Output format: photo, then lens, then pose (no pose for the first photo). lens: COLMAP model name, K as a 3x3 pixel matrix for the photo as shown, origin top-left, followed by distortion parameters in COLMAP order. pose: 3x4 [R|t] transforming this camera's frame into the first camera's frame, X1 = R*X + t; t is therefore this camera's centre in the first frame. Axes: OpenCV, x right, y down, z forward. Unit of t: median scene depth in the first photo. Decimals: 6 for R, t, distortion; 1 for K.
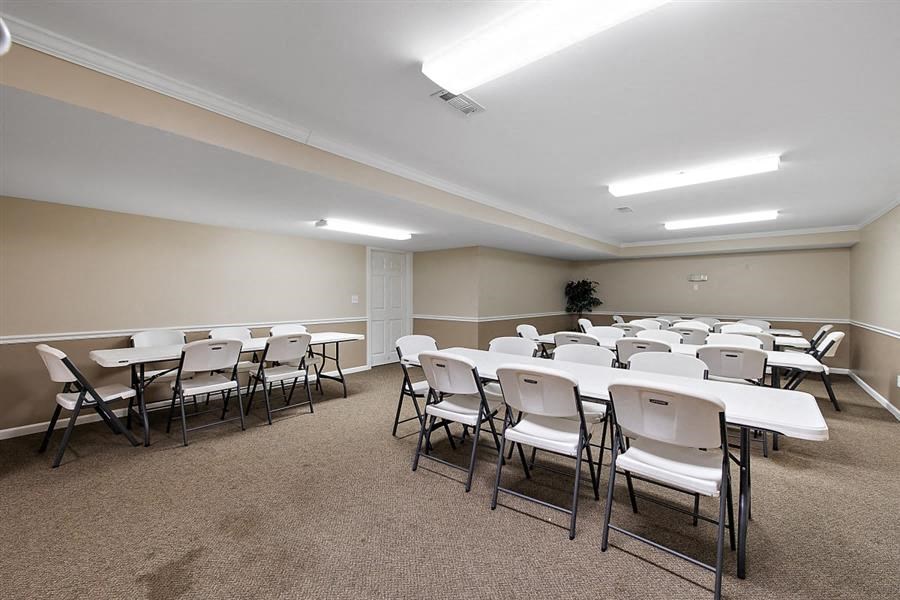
lens RADIAL K [[378.7, 0, 451.6], [0, 378.7, 297.2], [0, 0, 1]] dist [0.002610, 0.000195]
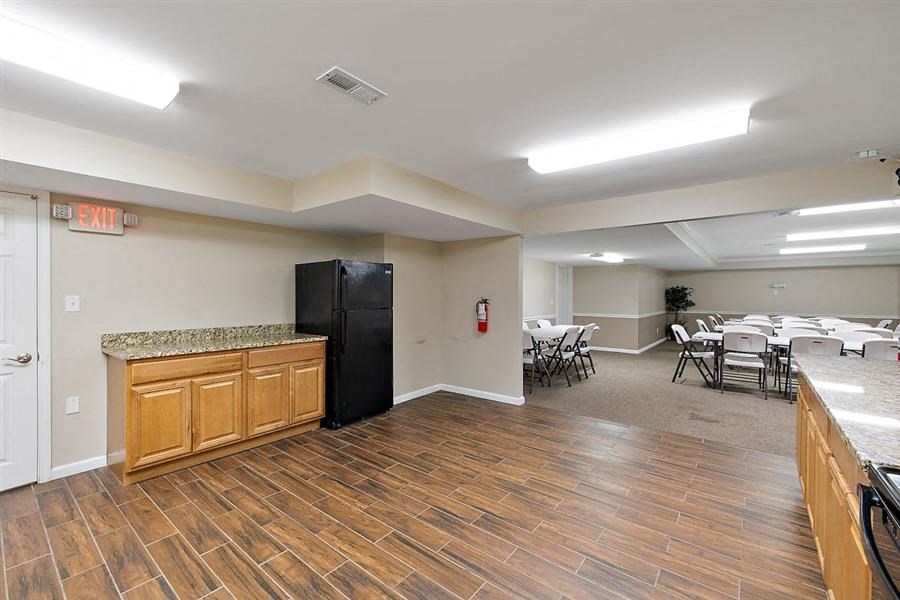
lens RADIAL K [[382.7, 0, 446.2], [0, 382.7, 297.4], [0, 0, 1]] dist [-0.002506, -0.000168]
pose [[0.999697, 0.000860, 0.024605, -0.581266], [-0.000950, 0.999993, 0.003617, -0.014192], [-0.024602, -0.003639, 0.999691, -0.339480]]
